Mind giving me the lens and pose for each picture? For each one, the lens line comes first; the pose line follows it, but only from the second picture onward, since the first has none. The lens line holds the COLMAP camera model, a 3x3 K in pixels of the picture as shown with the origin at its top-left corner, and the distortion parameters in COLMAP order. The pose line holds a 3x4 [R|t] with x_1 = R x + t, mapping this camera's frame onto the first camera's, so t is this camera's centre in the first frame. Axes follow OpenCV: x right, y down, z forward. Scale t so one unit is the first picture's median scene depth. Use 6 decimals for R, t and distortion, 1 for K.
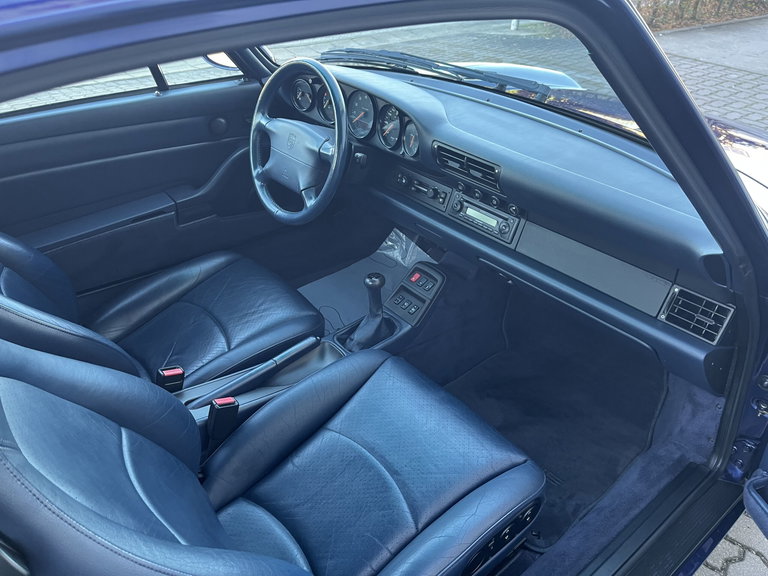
lens RADIAL K [[579.9, 0, 386.0], [0, 579.9, 302.8], [0, 0, 1]] dist [0.071414, -0.103981]
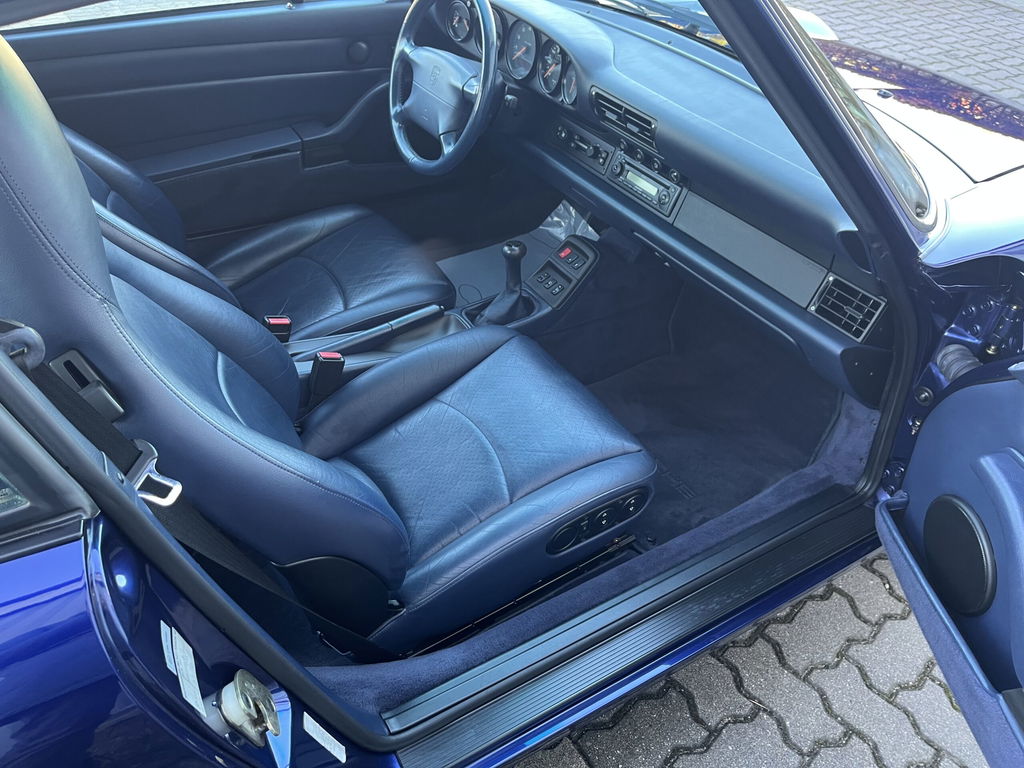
lens RADIAL K [[773.2, 0, 513.7], [0, 773.2, 394.6], [0, 0, 1]] dist [0.071414, -0.103981]
pose [[0.990164, 0.113514, -0.081793, 0.109558], [-0.105330, 0.989571, 0.098257, 0.069095], [0.092093, -0.088676, 0.991794, -0.185206]]
